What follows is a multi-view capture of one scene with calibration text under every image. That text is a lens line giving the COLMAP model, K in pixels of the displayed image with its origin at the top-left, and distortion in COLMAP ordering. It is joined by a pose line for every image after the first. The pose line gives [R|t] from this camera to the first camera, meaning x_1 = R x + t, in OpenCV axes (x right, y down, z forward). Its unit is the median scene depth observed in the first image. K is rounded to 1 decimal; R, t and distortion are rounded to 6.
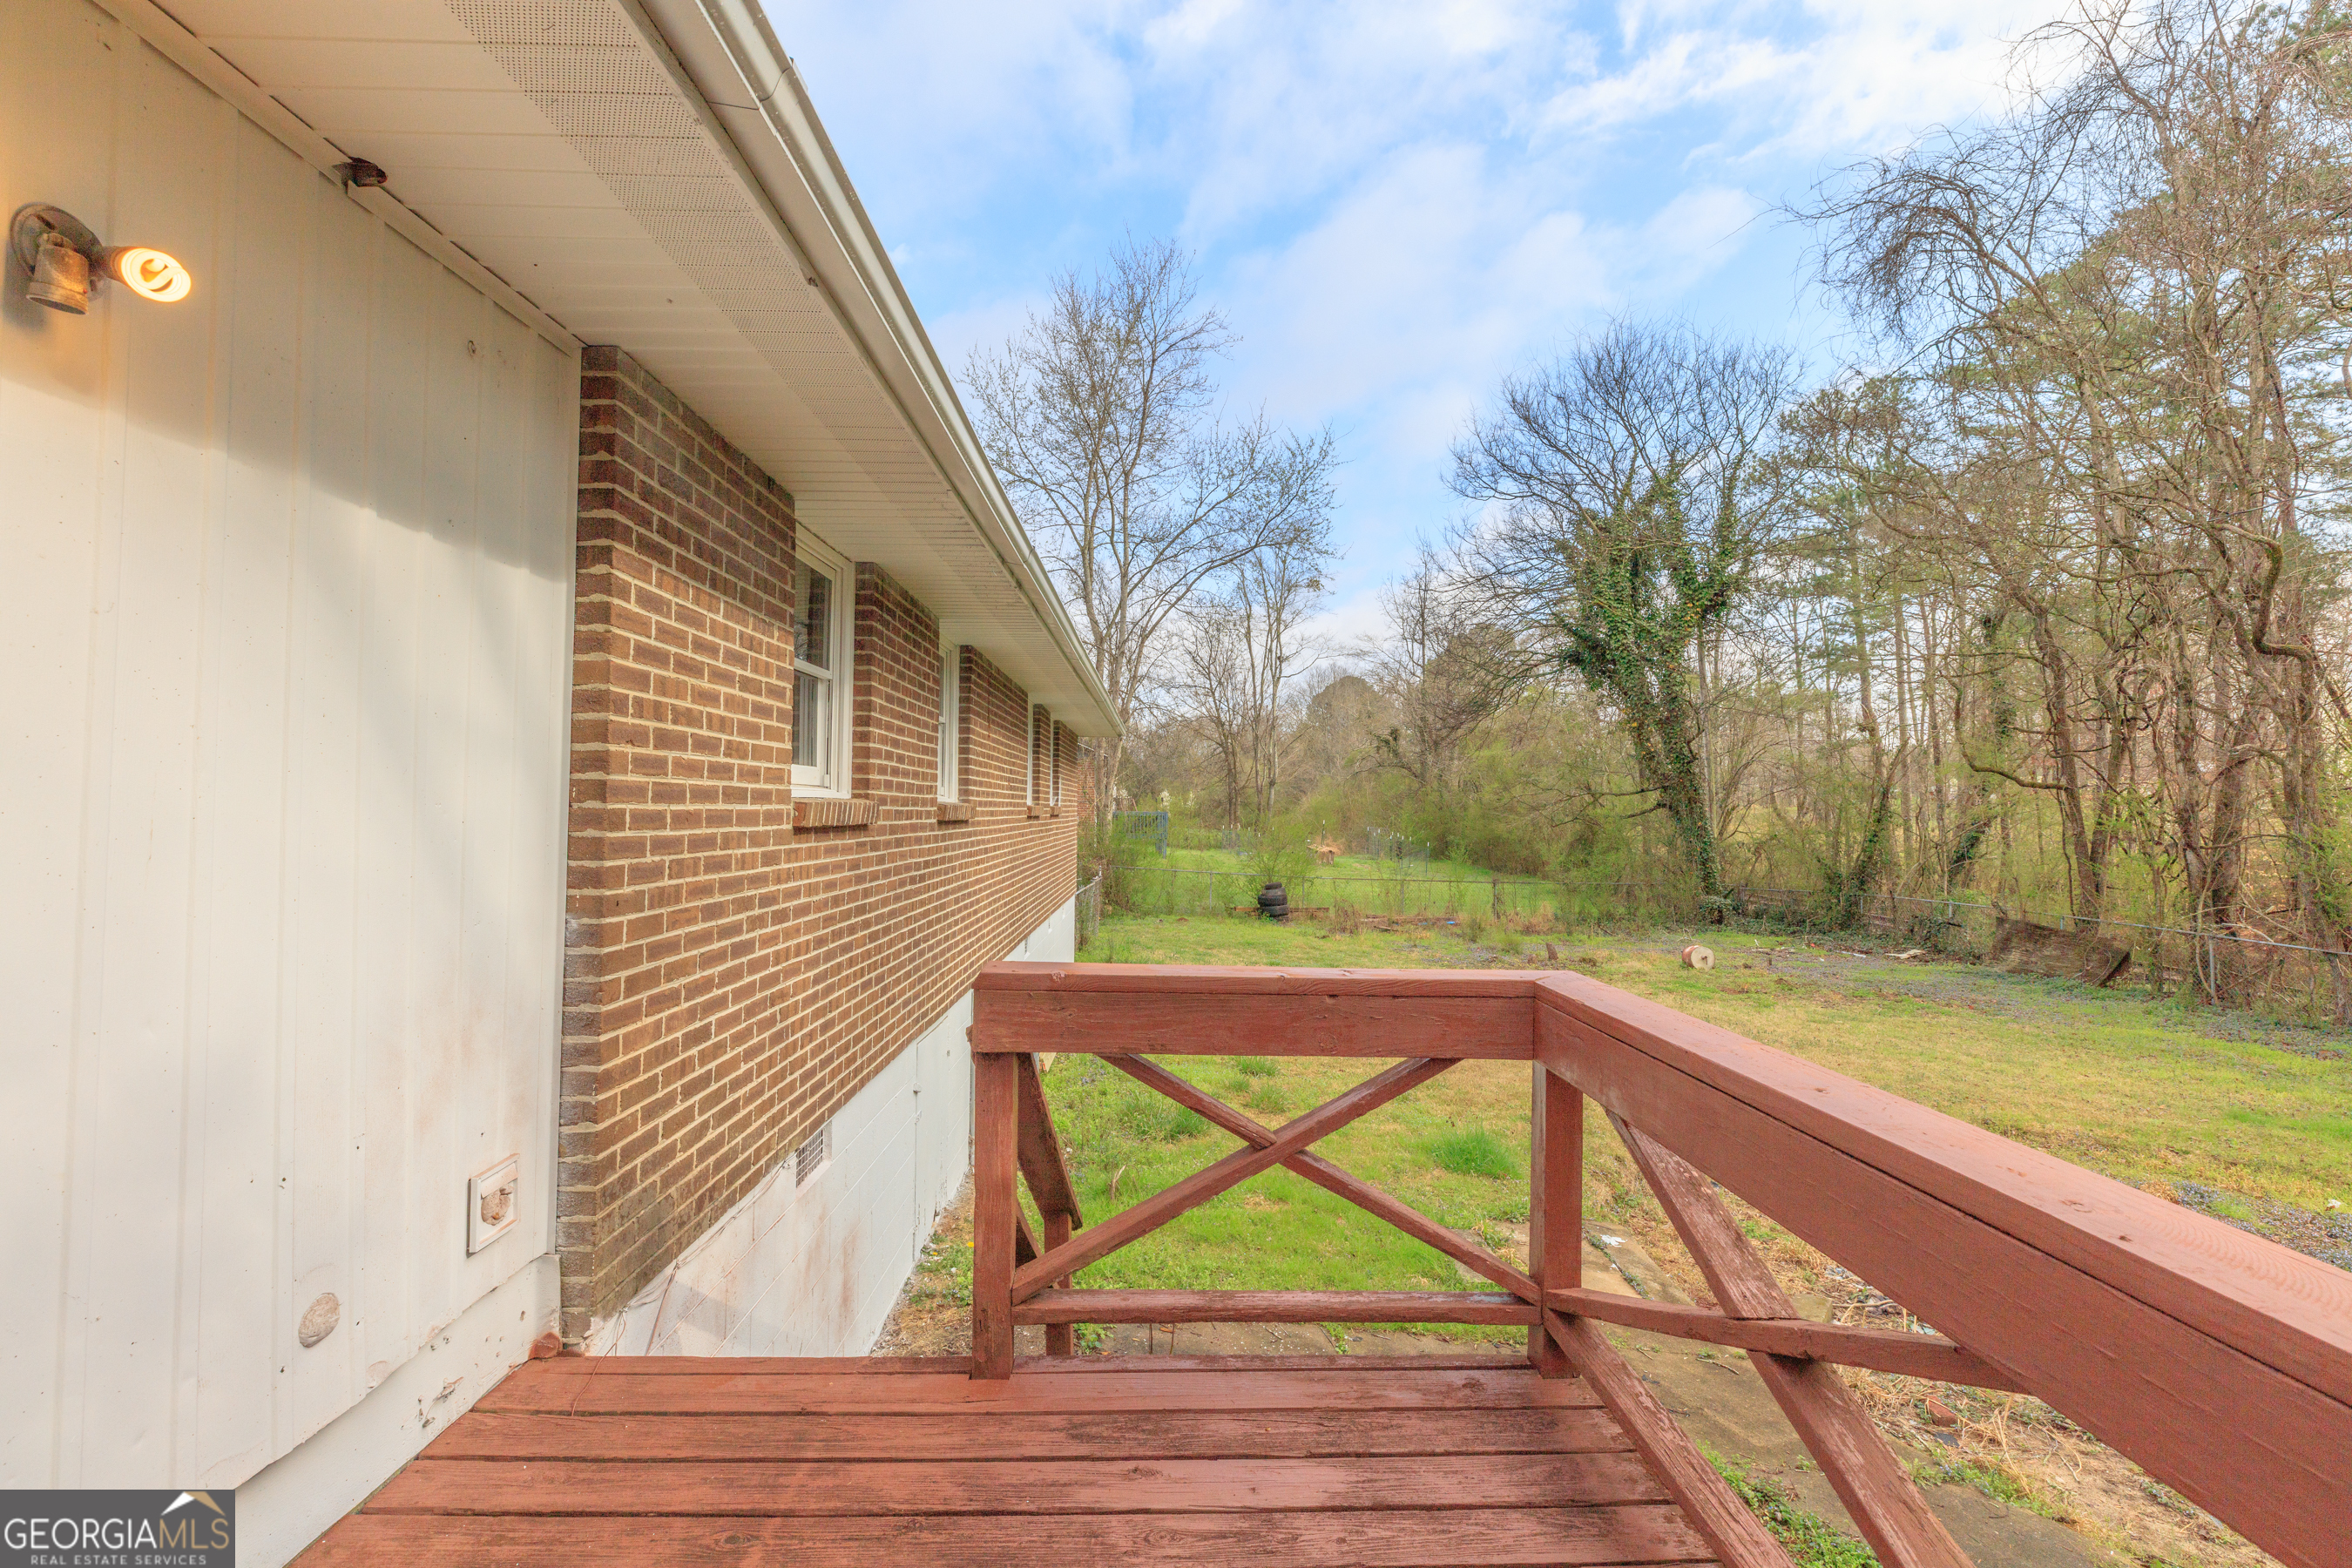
lens RADIAL K [[1047.0, 0, 1178.4], [0, 1047.0, 774.6], [0, 0, 1]] dist [0.007375, -0.002341]
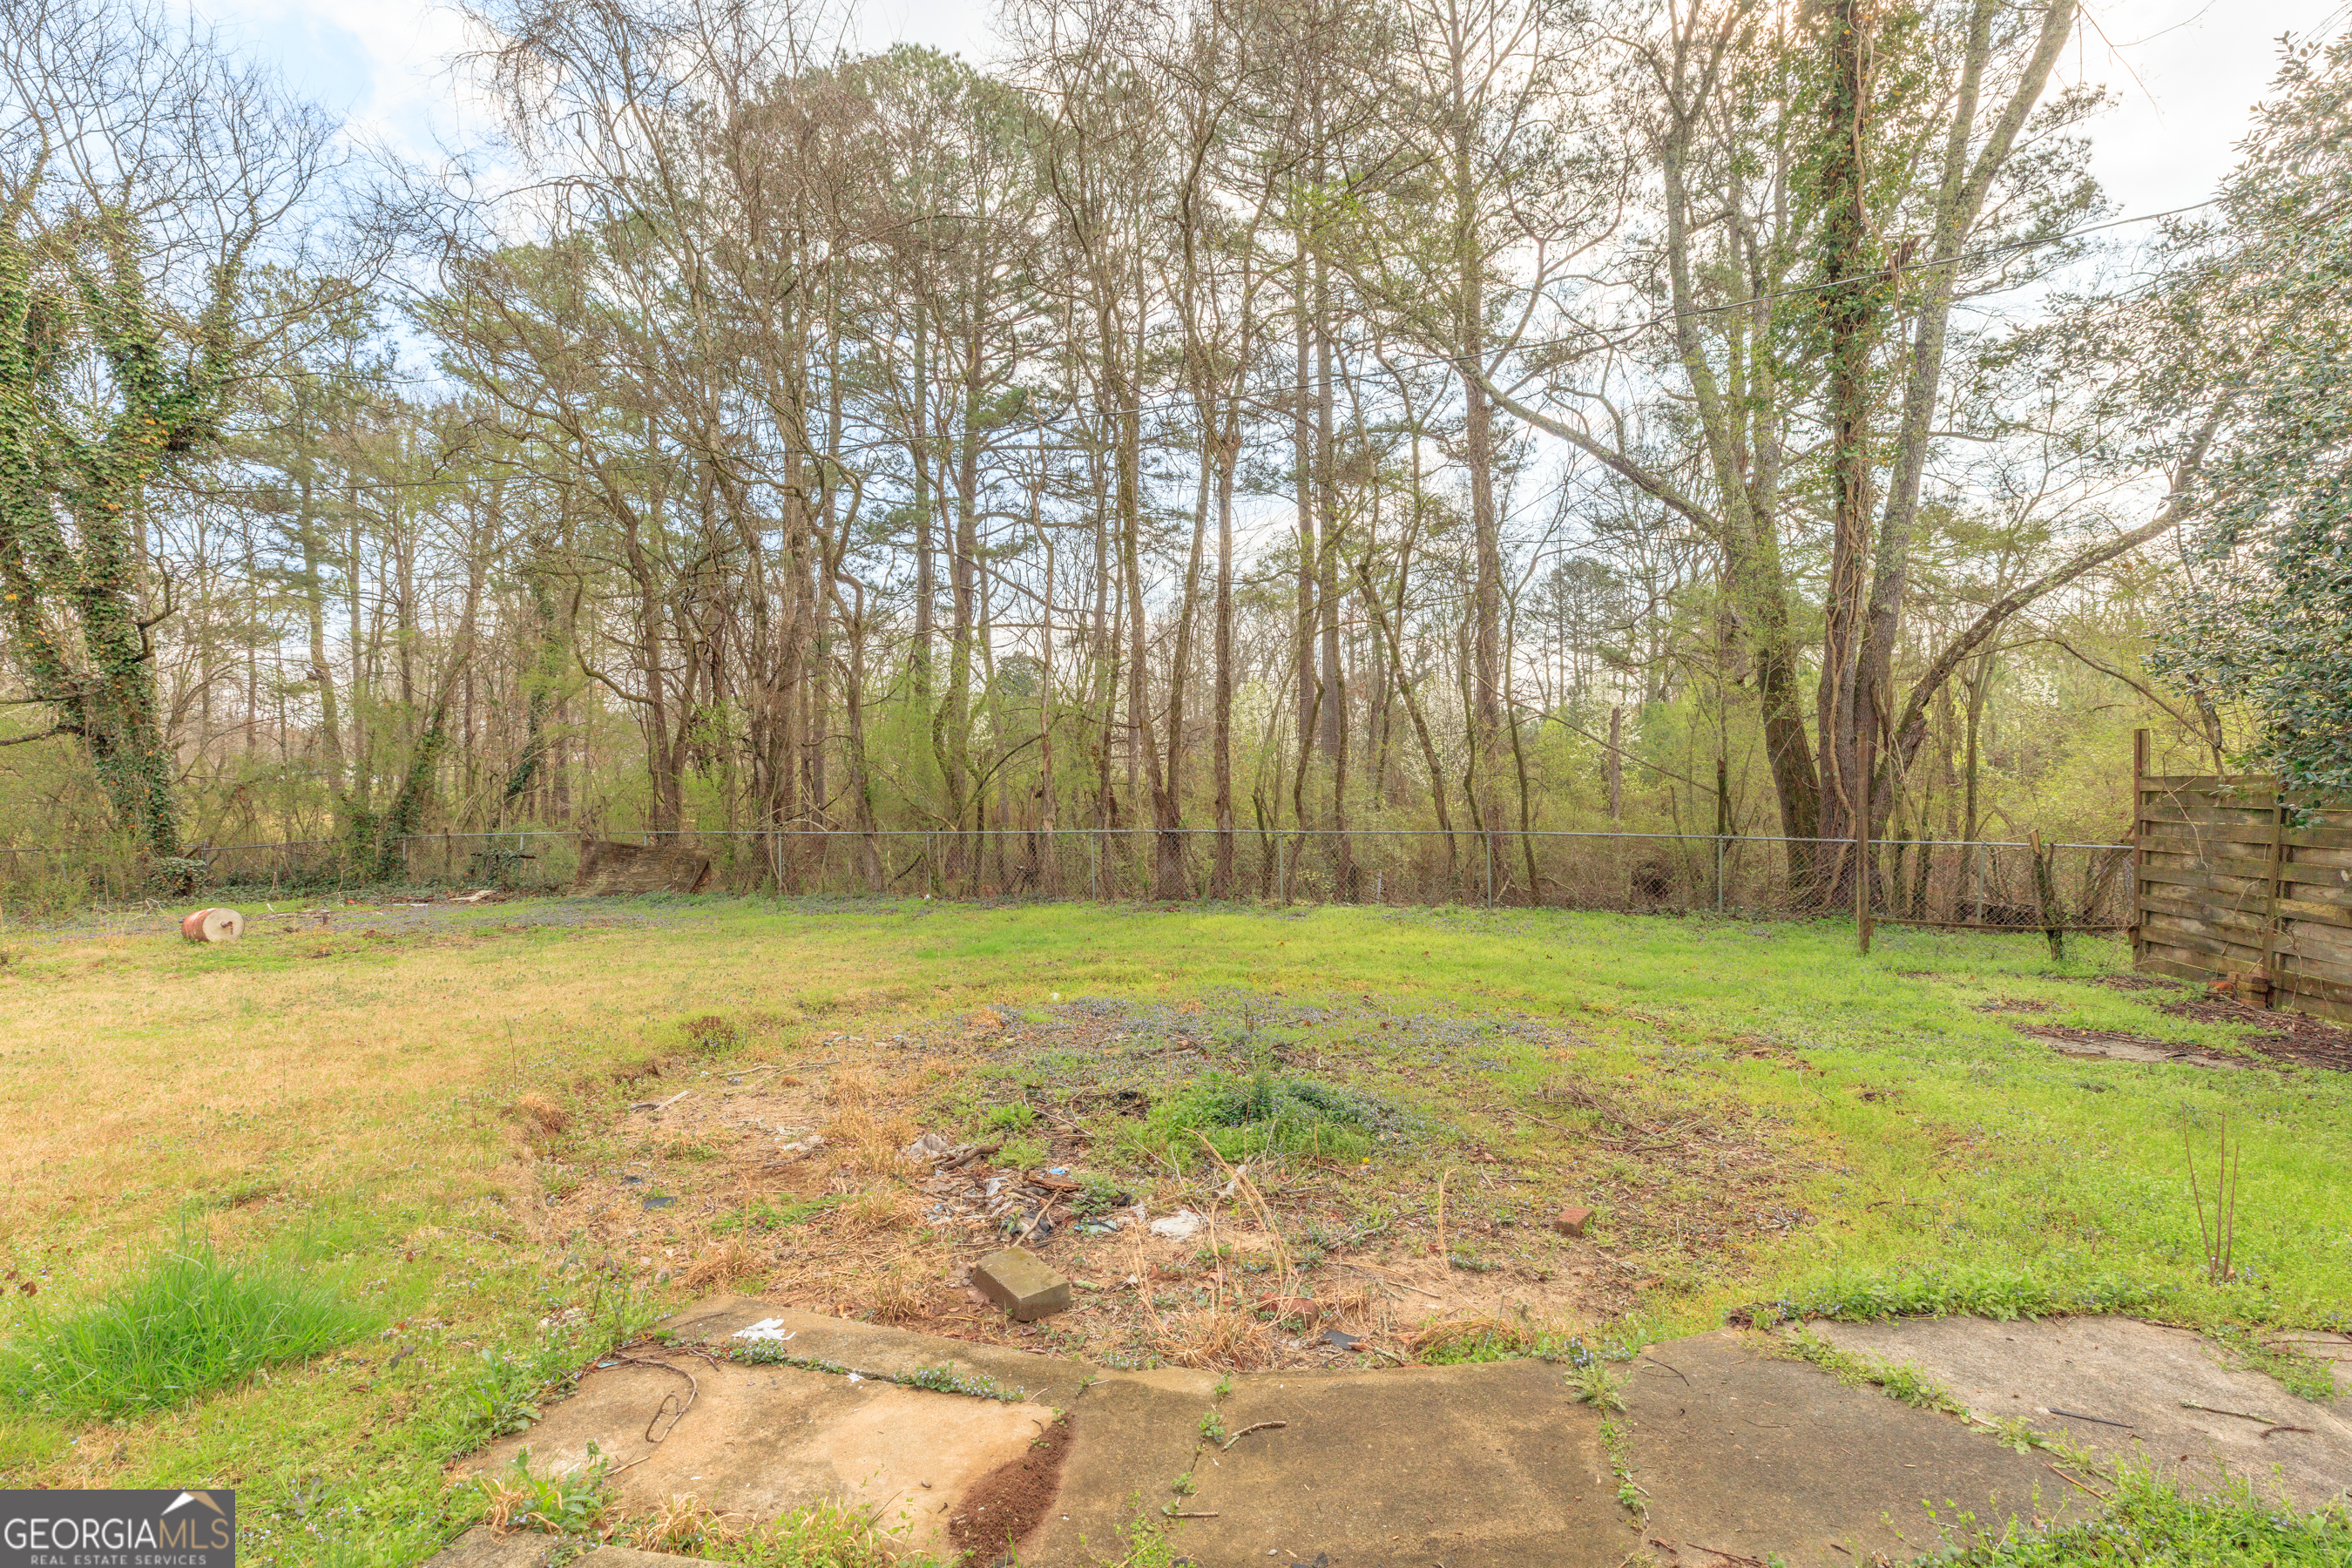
lens RADIAL K [[1047.0, 0, 1178.3], [0, 1047.0, 776.9], [0, 0, 1]] dist [0.007375, -0.002341]
pose [[0.258107, 0.006944, 0.966091, 0.009463], [-0.018250, 0.999831, -0.002311, 0.057750], [-0.965944, -0.017035, 0.258190, 0.198536]]
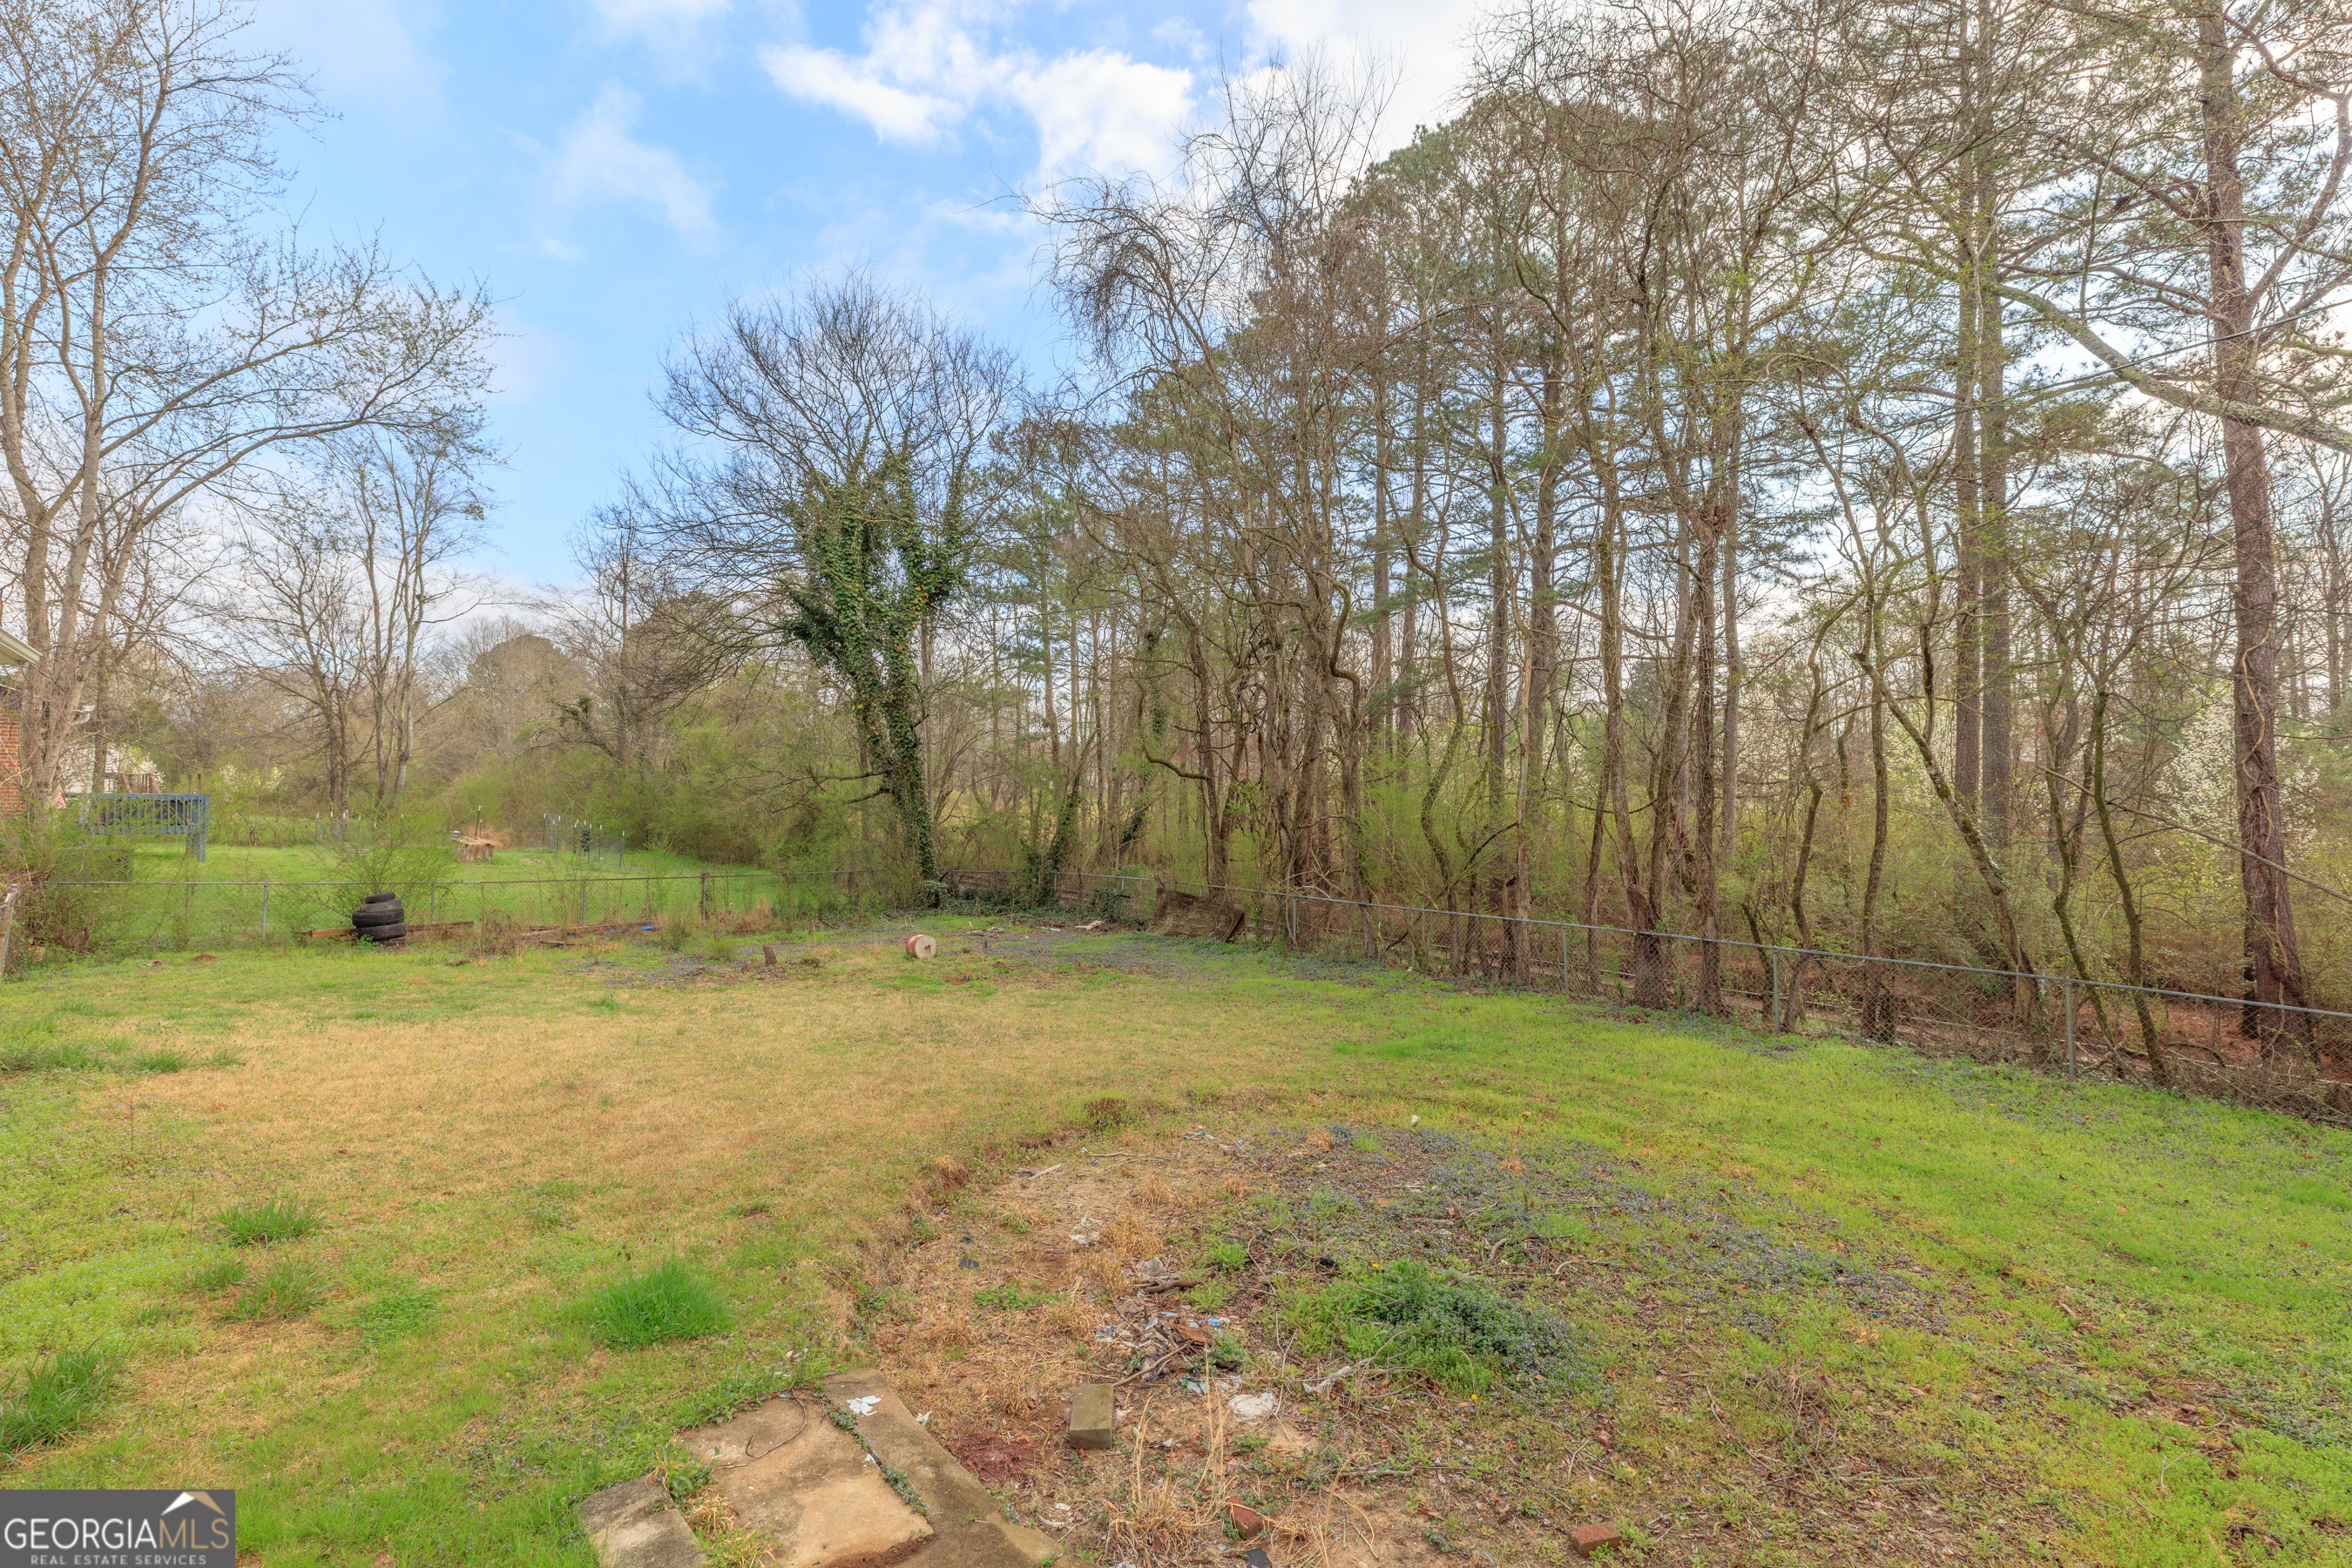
lens RADIAL K [[1047.0, 0, 1180.6], [0, 1047.0, 772.4], [0, 0, 1]] dist [0.007375, -0.002341]
pose [[0.753053, 0.018946, 0.657687, 0.027606], [-0.027562, 0.999616, 0.002762, 0.002680], [-0.657382, -0.020207, 0.753286, 0.091665]]
